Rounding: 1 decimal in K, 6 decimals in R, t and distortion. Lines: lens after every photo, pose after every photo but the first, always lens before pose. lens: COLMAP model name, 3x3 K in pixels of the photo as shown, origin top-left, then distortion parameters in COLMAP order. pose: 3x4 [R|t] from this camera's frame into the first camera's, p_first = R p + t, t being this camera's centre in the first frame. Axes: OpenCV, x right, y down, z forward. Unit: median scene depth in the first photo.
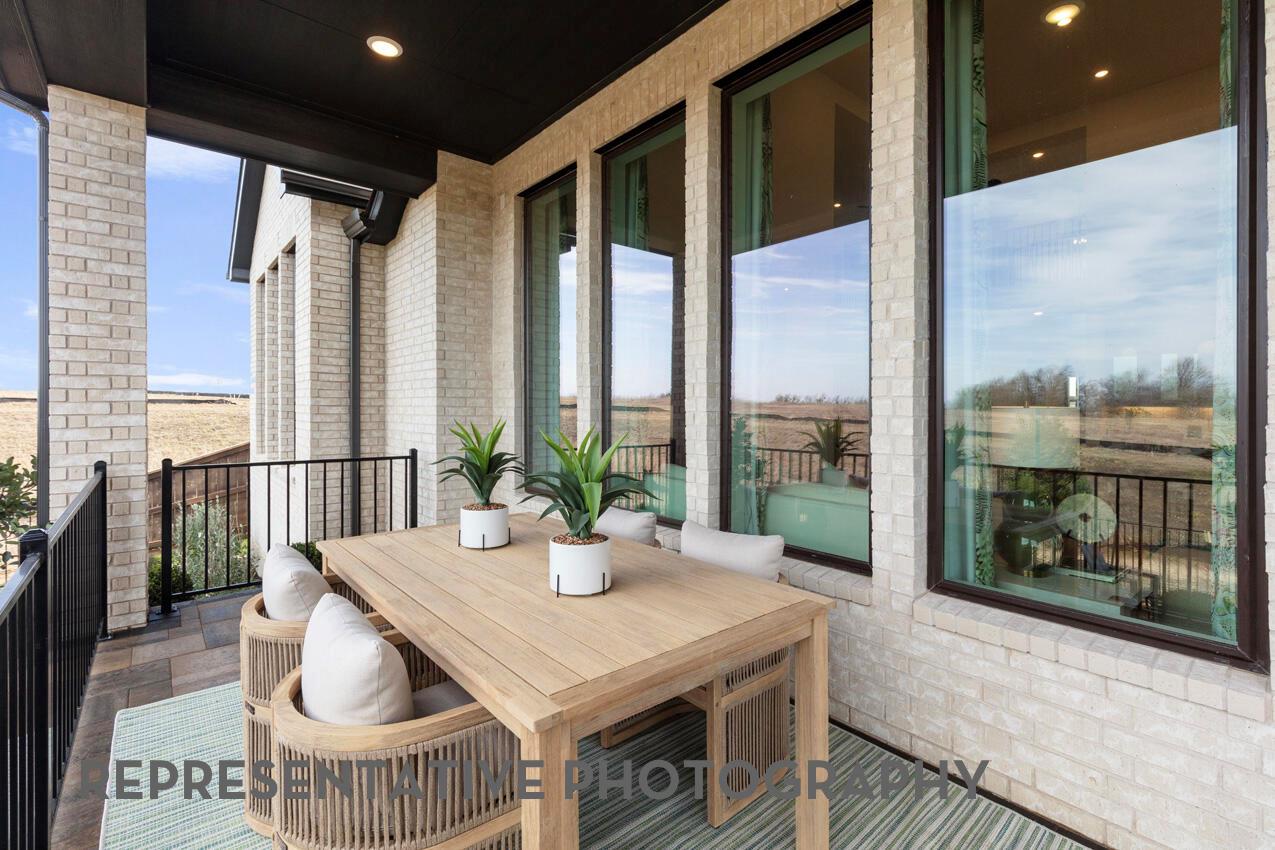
lens RADIAL K [[582.9, 0, 648.3], [0, 582.9, 416.8], [0, 0, 1]] dist [0.005608, -0.000259]
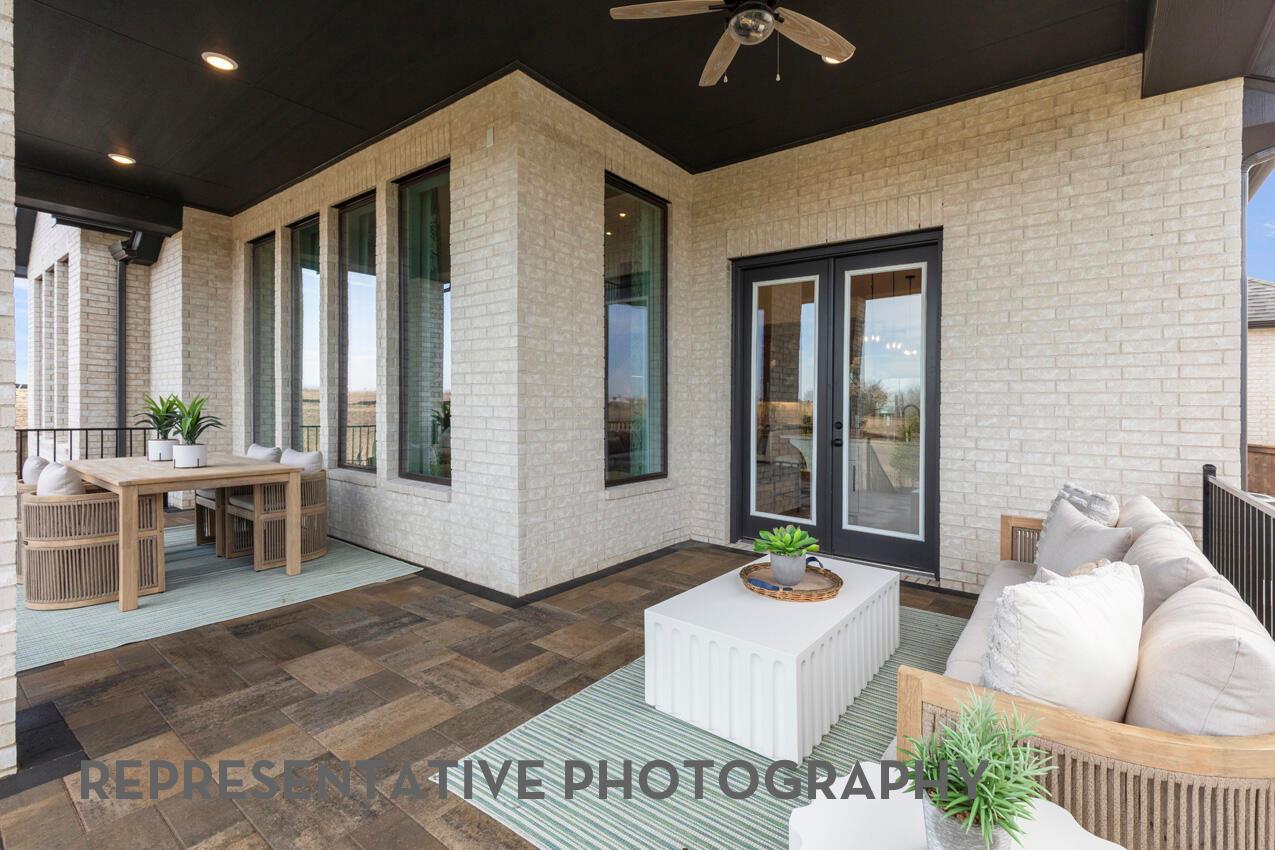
lens RADIAL K [[582.9, 0, 627.5], [0, 582.9, 417.3], [0, 0, 1]] dist [0.005608, -0.000259]
pose [[0.981537, 0.004986, 0.191209, 0.351592], [-0.006025, 0.999970, 0.004856, 0.026503], [-0.191179, -0.005918, 0.981537, -0.485714]]
